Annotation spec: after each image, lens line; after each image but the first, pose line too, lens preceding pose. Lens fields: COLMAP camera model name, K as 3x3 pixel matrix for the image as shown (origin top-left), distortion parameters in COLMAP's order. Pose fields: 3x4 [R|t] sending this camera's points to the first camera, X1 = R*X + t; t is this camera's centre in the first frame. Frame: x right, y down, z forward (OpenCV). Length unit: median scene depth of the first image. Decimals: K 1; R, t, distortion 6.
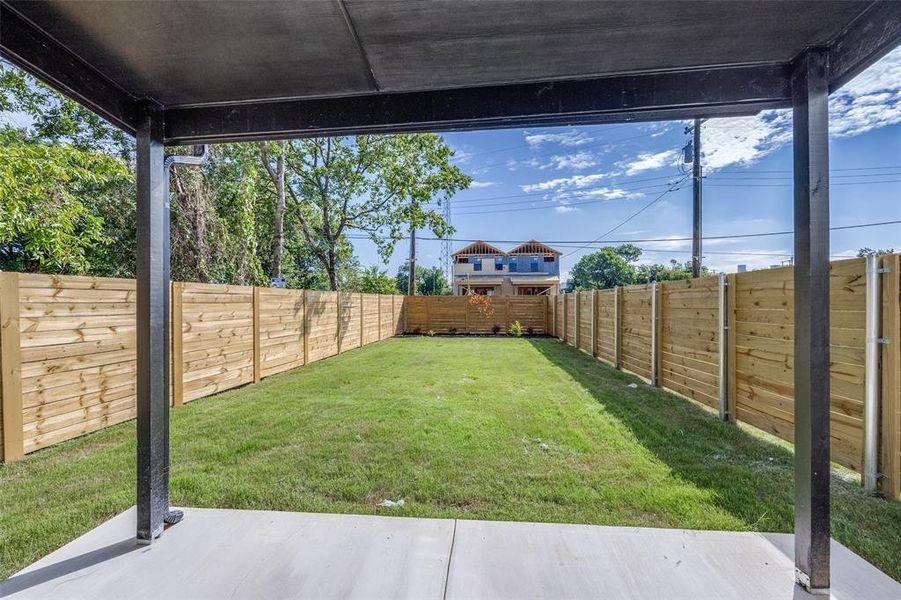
lens RADIAL K [[370.1, 0, 445.8], [0, 370.1, 300.6], [0, 0, 1]] dist [-0.001172, -0.000138]
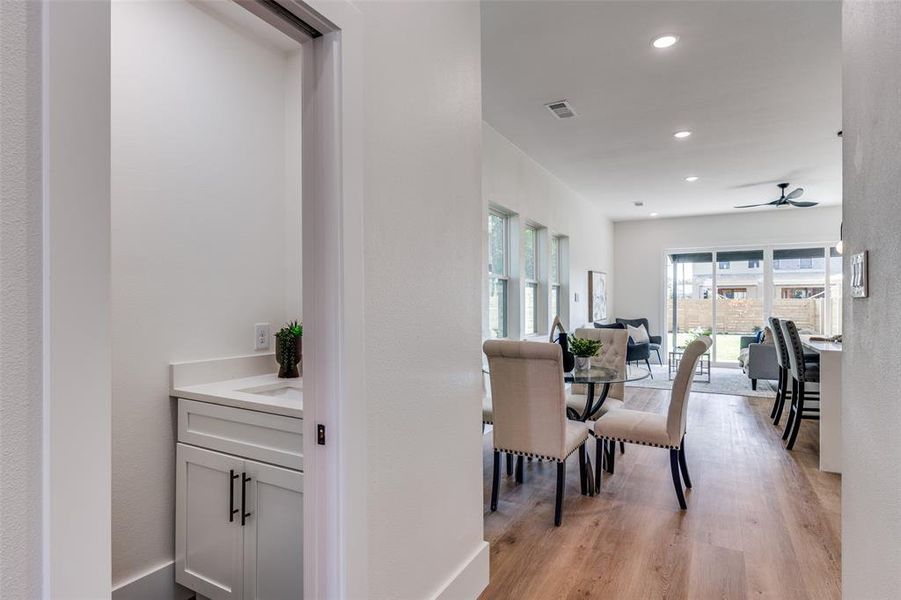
lens RADIAL K [[483.0, 0, 446.7], [0, 483.0, 303.8], [0, 0, 1]] dist [0.002113, 0.000010]
pose [[0.916178, 0.005887, -0.400728, -0.135551], [-0.006321, 0.999980, 0.000240, 0.006439], [0.400721, 0.002313, 0.916197, -0.701943]]
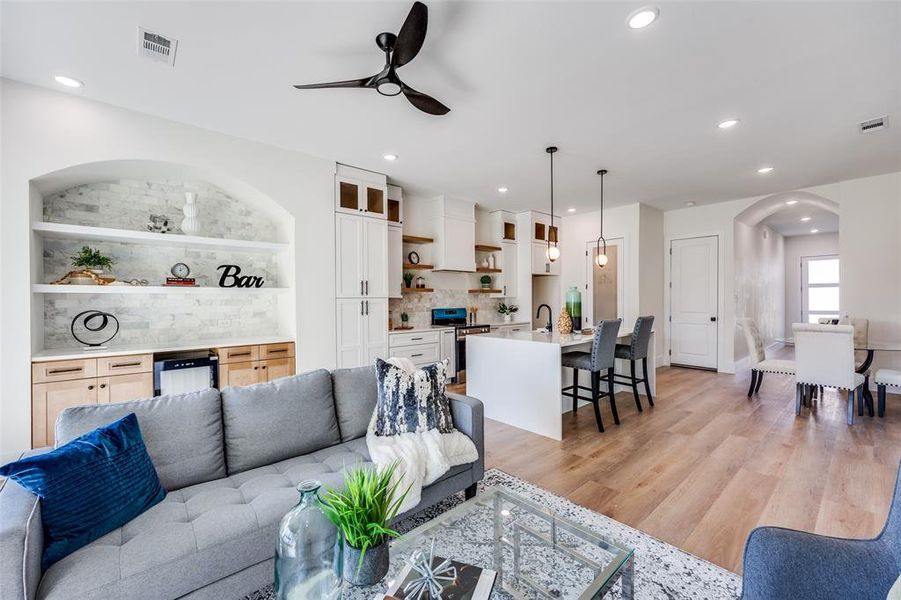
lens RADIAL K [[370.1, 0, 445.8], [0, 370.1, 300.6], [0, 0, 1]] dist [-0.001172, -0.000138]
pose [[-0.727981, 0.005639, 0.685574, -0.151077], [0.009744, 0.999950, 0.002122, 0.000451], [-0.685528, 0.008225, -0.728000, -0.060779]]
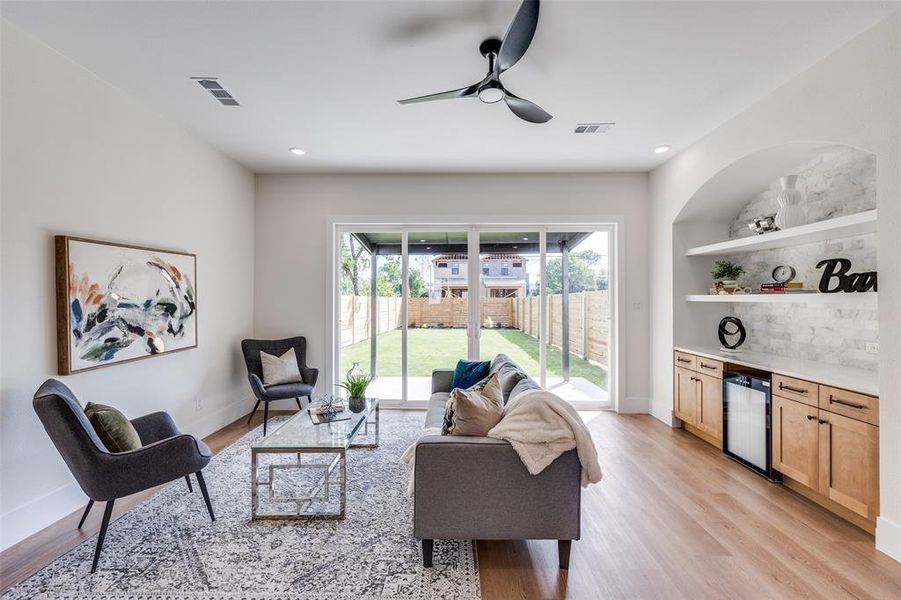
lens RADIAL K [[369.6, 0, 449.0], [0, 369.6, 297.8], [0, 0, 1]] dist [0.003867, 0.000314]
pose [[0.996744, 0.003538, 0.080559, -0.057177], [-0.003037, 0.999975, -0.006336, -0.005589], [-0.080579, 0.006071, 0.996730, -0.304767]]
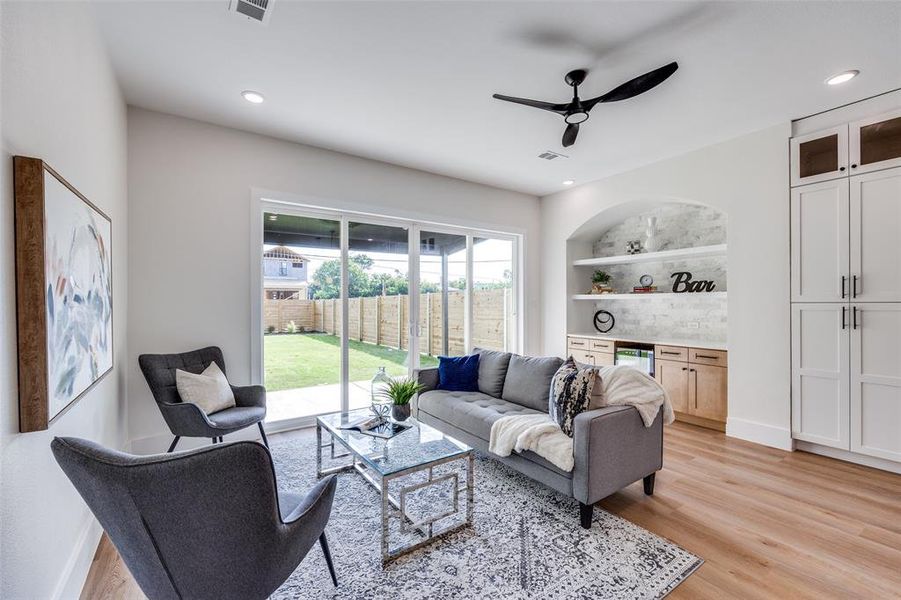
lens RADIAL K [[377.2, 0, 446.4], [0, 377.2, 302.0], [0, 0, 1]] dist [0.000462, 0.000062]
pose [[0.774268, 0.003980, 0.632846, -0.187300], [-0.000538, 0.999984, -0.005630, -0.000723], [-0.632858, 0.004018, 0.774258, -0.256044]]
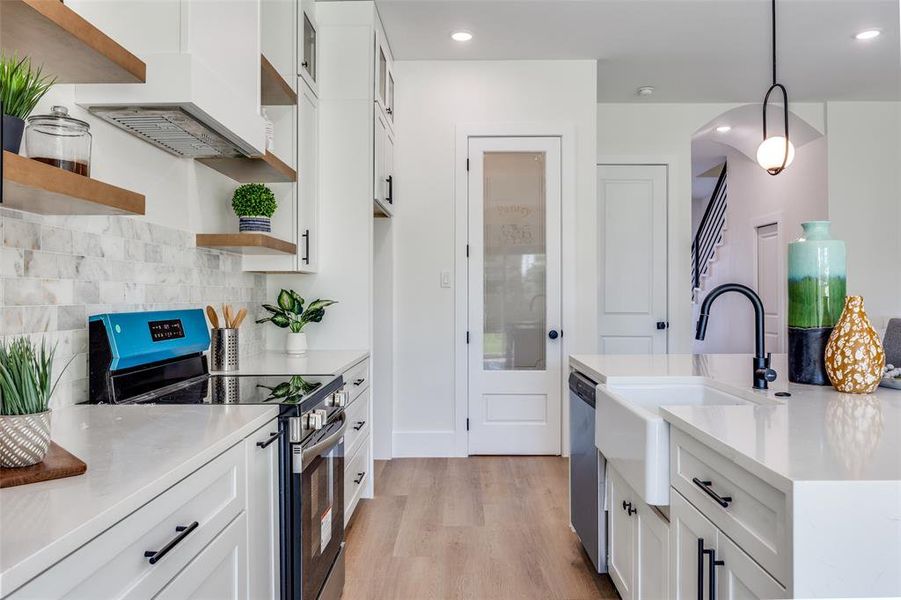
lens RADIAL K [[652.1, 0, 450.5], [0, 652.1, 300.0], [0, 0, 1]] dist [-0.006397, -0.002497]
pose [[-0.996529, 0.004983, -0.083095, 0.074675], [0.004360, 0.999961, 0.007679, 0.006751], [0.083130, 0.007290, -0.996512, -0.208696]]
